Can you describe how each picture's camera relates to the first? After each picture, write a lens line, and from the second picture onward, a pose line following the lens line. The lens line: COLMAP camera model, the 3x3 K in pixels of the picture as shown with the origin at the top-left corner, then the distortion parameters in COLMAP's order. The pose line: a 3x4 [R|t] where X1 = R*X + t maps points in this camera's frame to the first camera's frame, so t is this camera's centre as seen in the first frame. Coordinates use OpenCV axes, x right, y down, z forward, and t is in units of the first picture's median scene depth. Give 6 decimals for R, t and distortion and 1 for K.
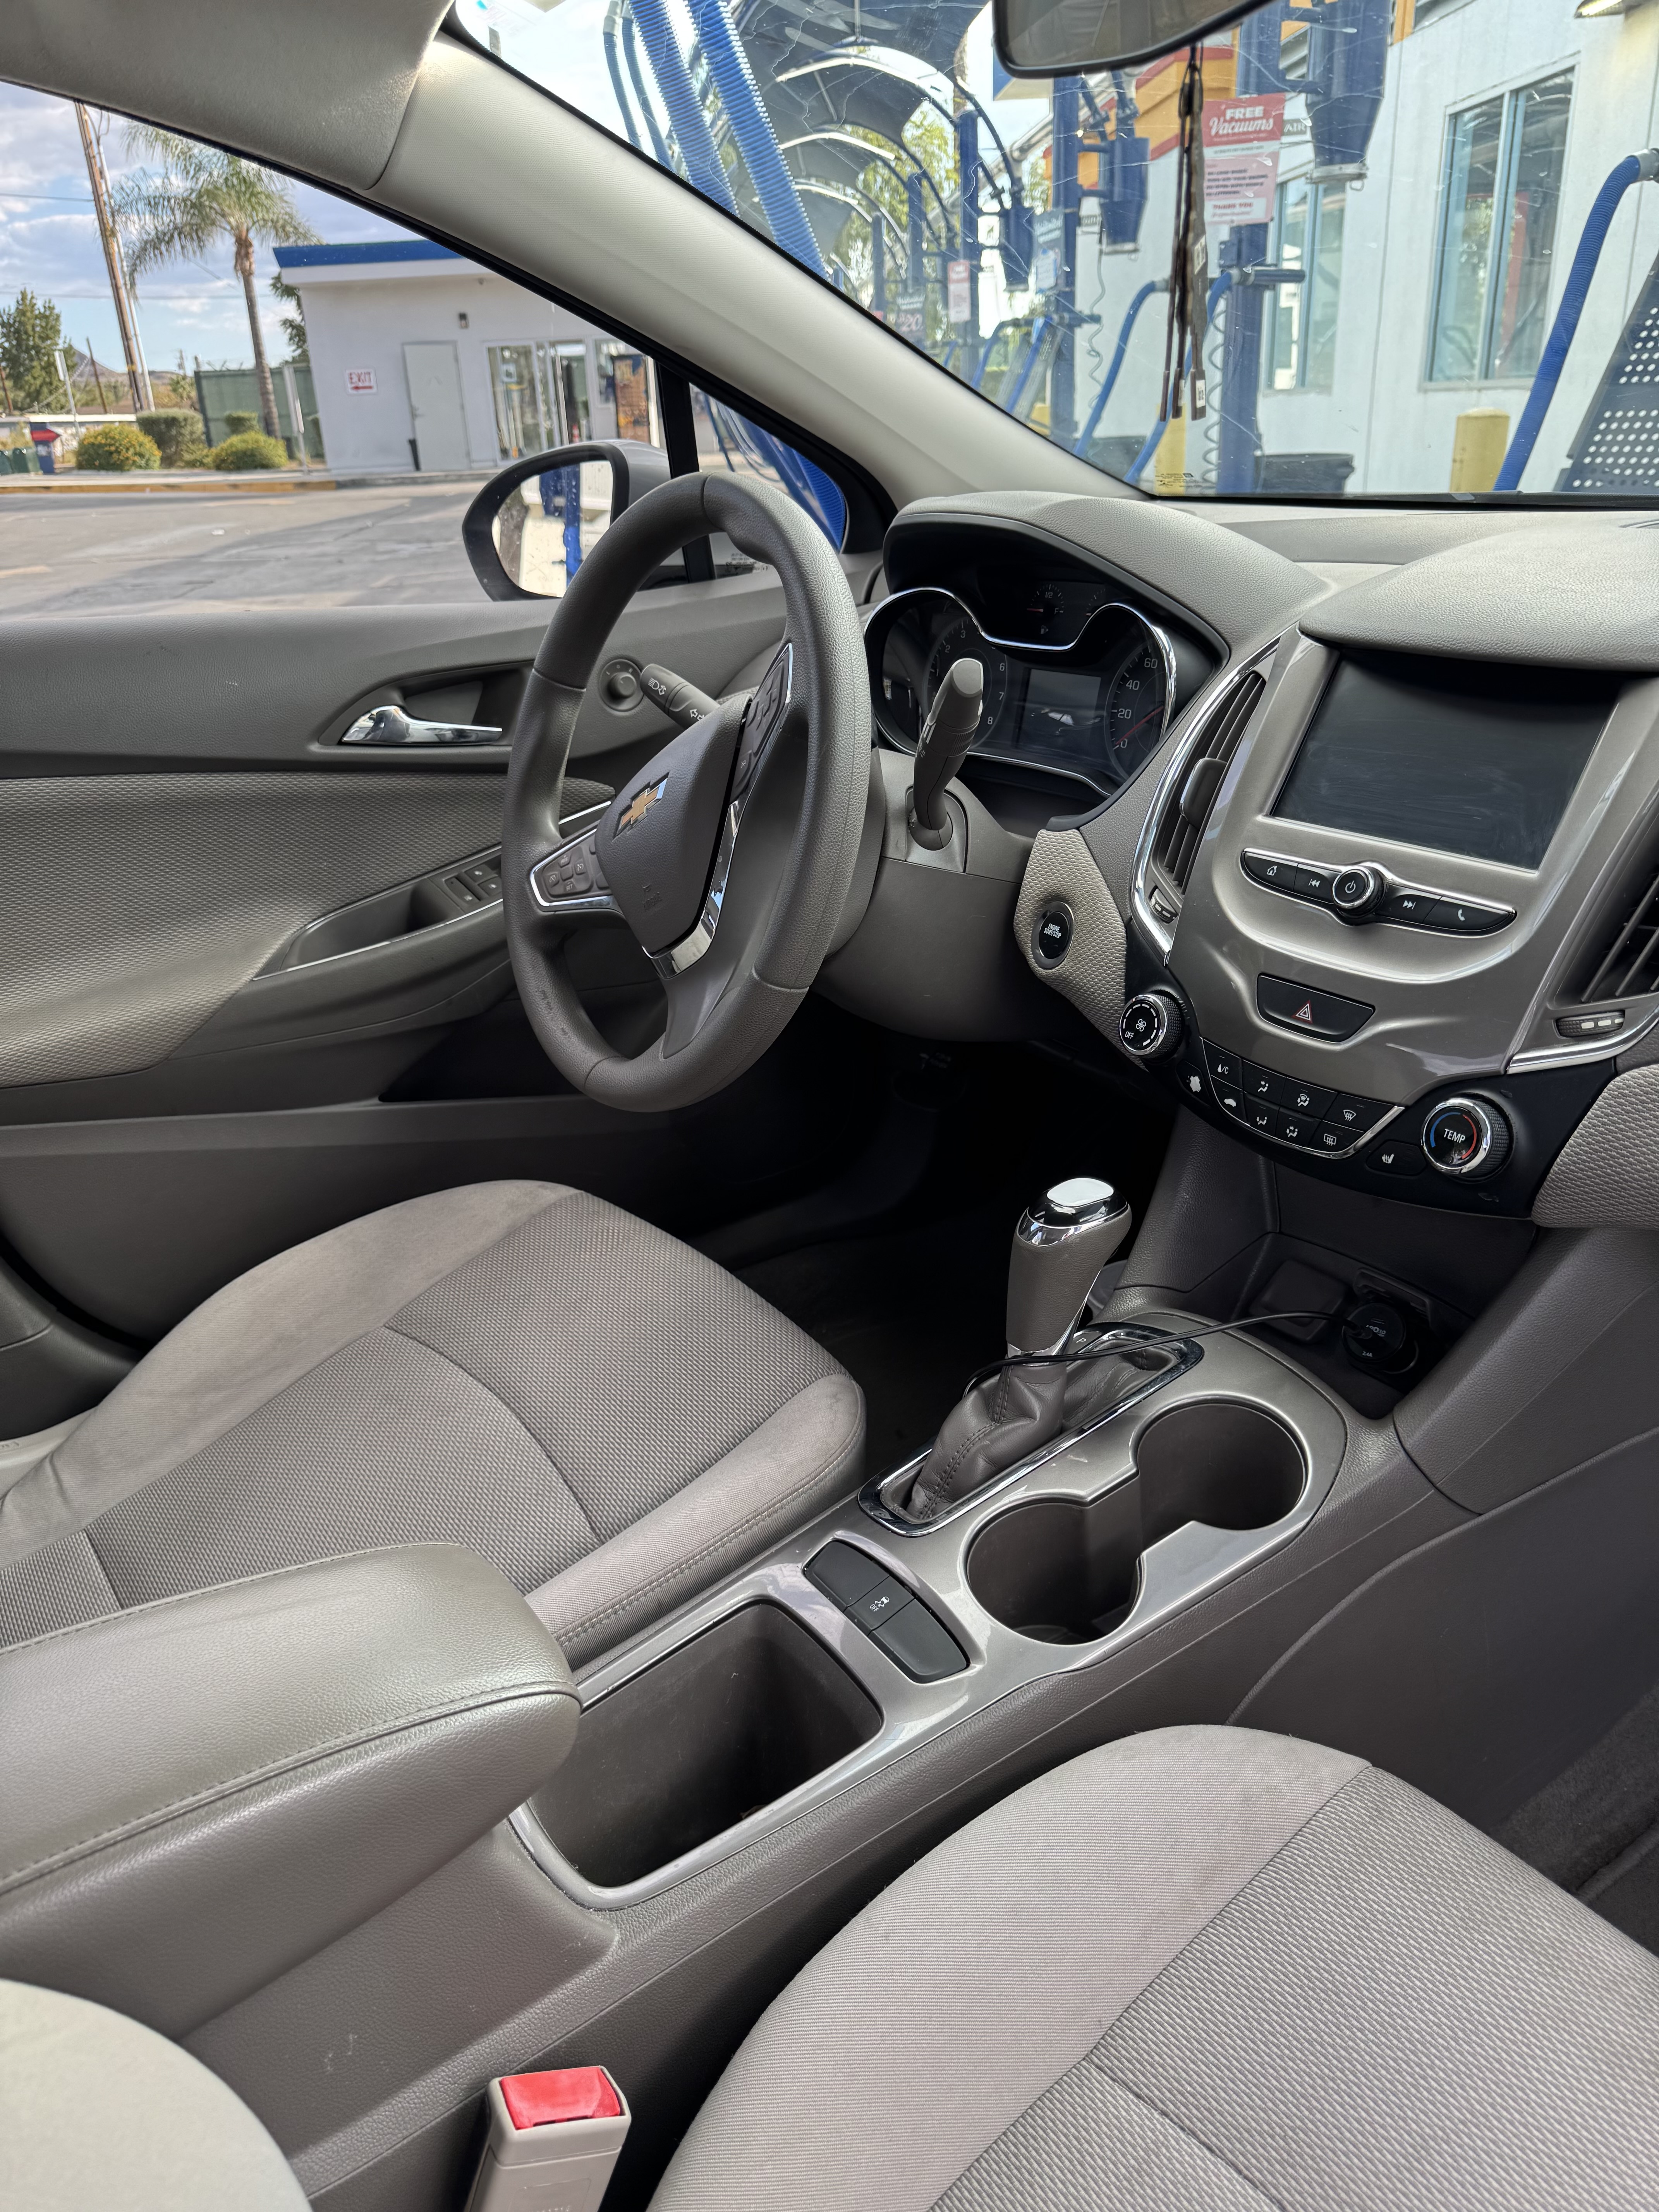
lens RADIAL K [[1556.4, 0, 829.5], [0, 1556.4, 1106.0], [0, 0, 1]] dist [0.024639, -0.000109]
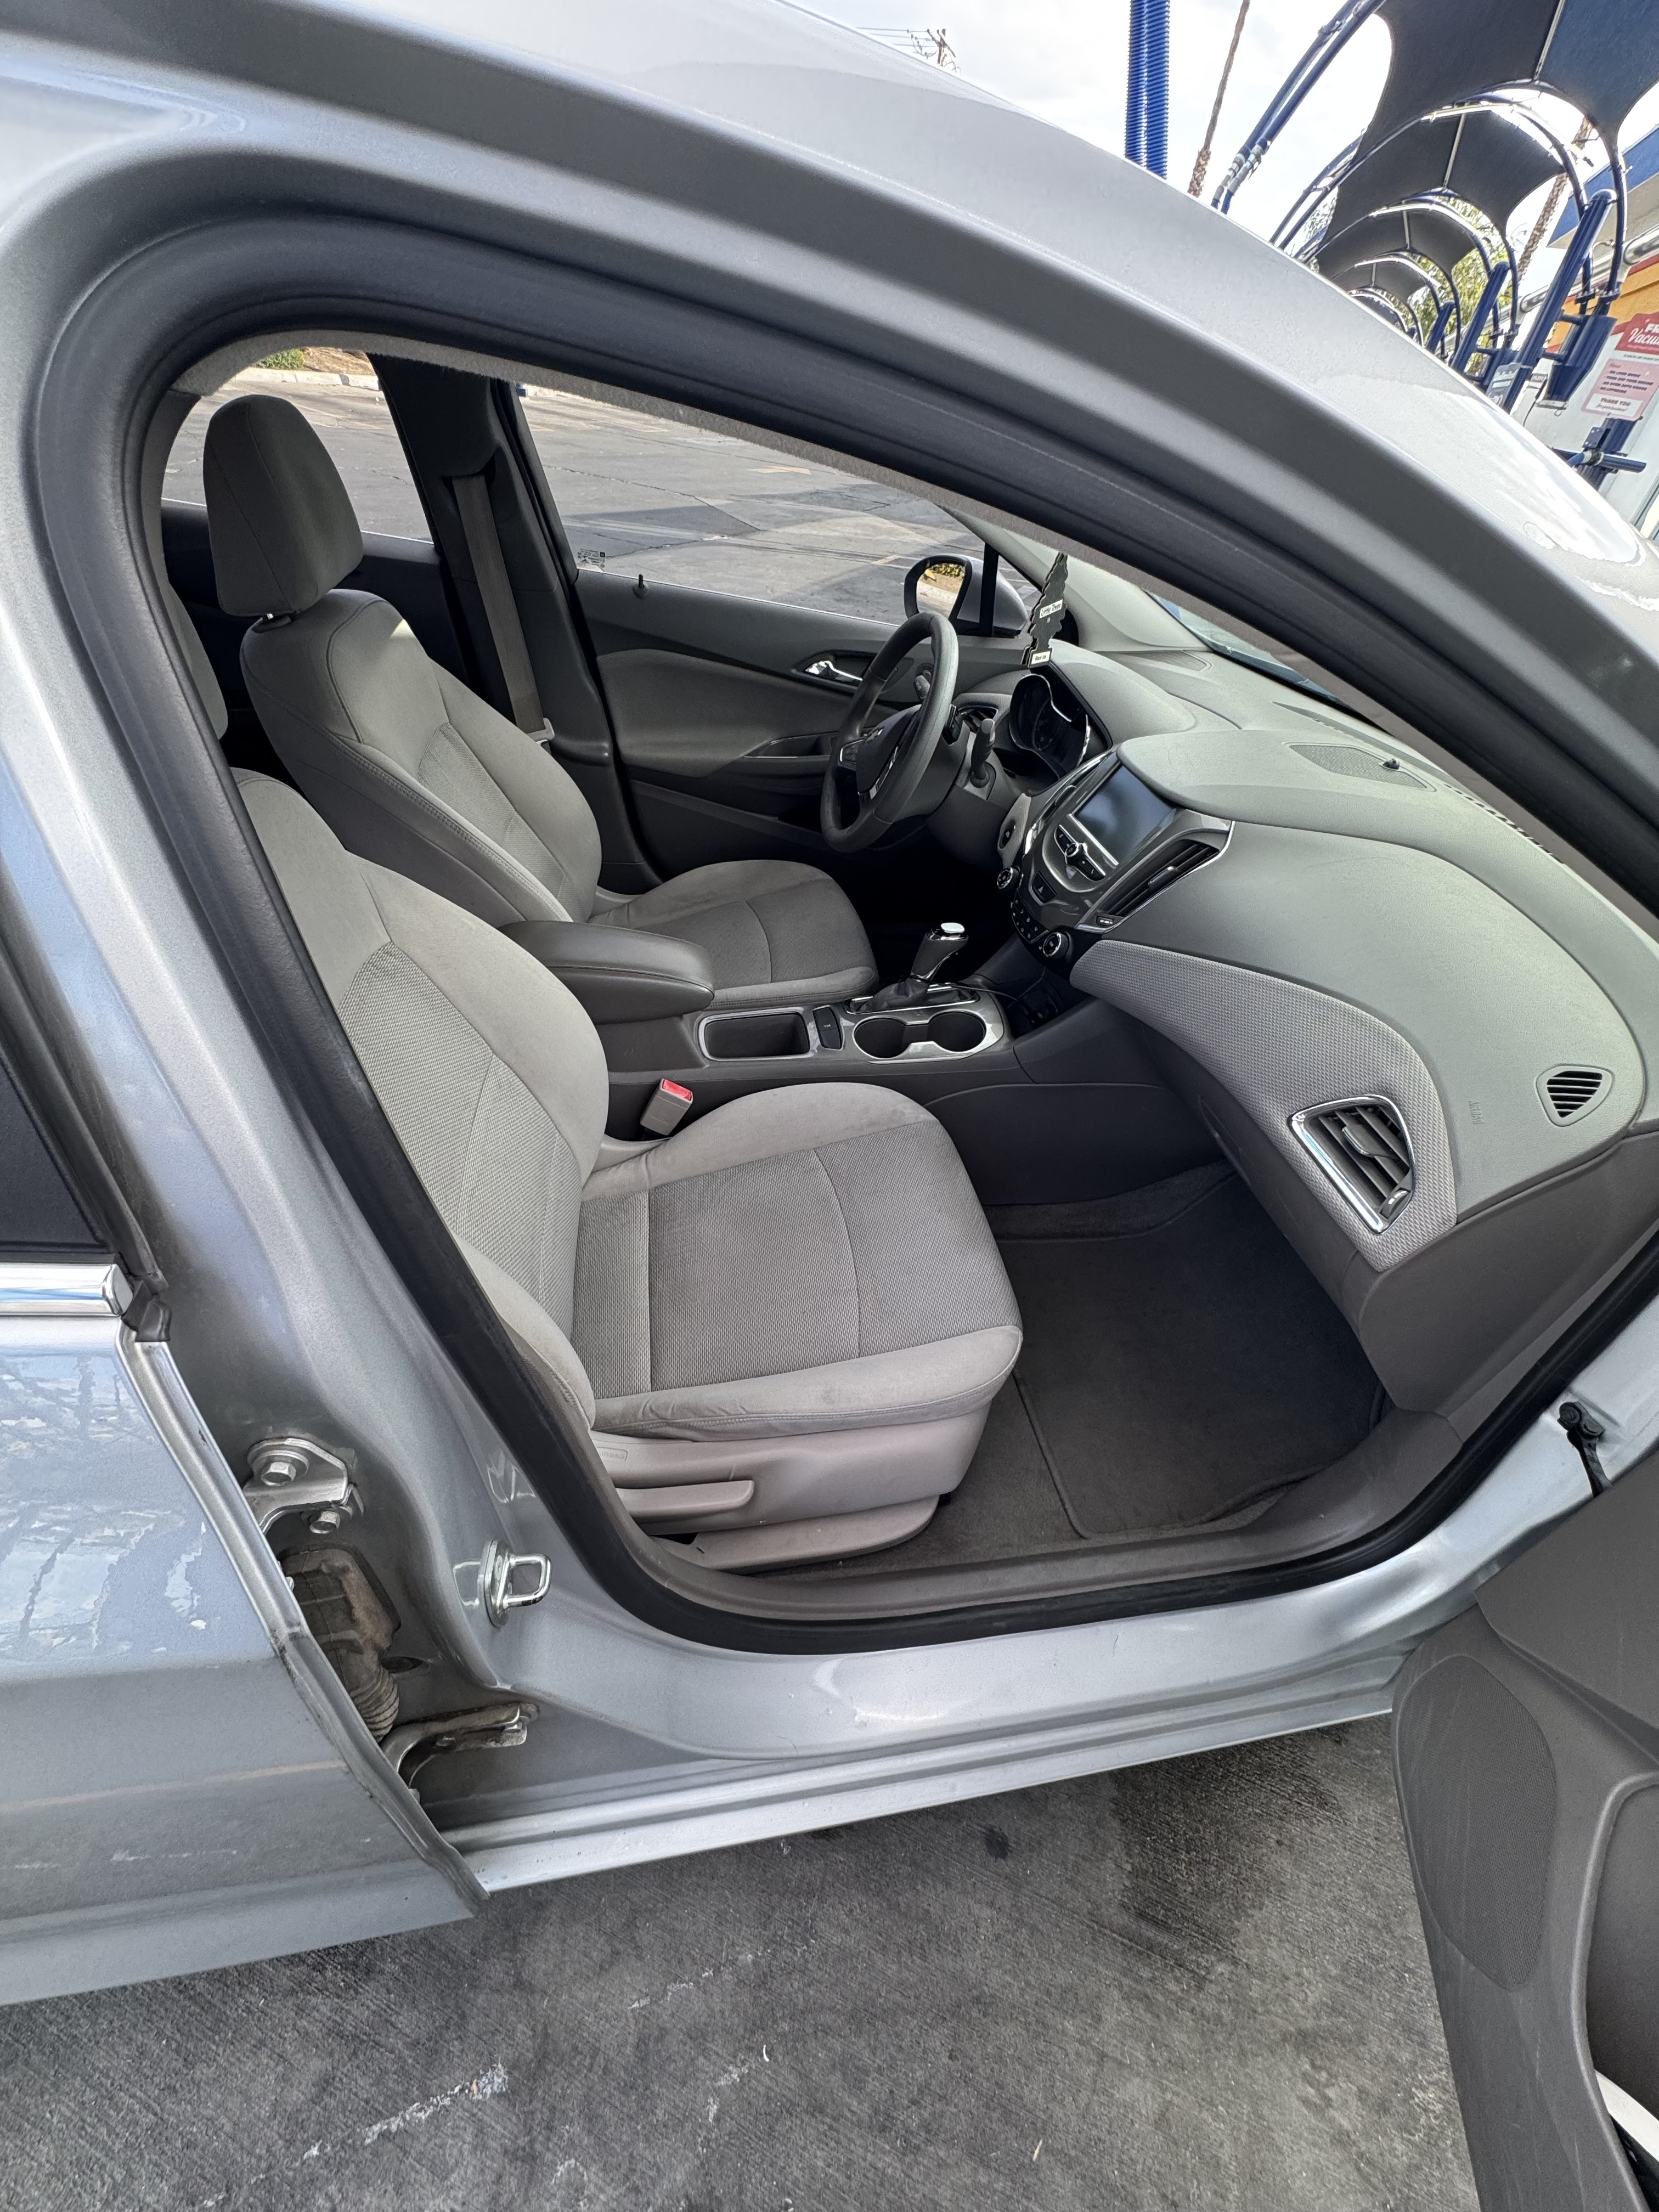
lens RADIAL K [[905.5, 0, 829.5], [0, 905.5, 1106.0], [0, 0, 1]] dist [-0.000876, -0.000200]
pose [[0.886775, 0.395842, -0.238618, 0.355905], [-0.324511, 0.900838, 0.288416, -0.038547], [0.329123, -0.178326, 0.927296, -0.466000]]
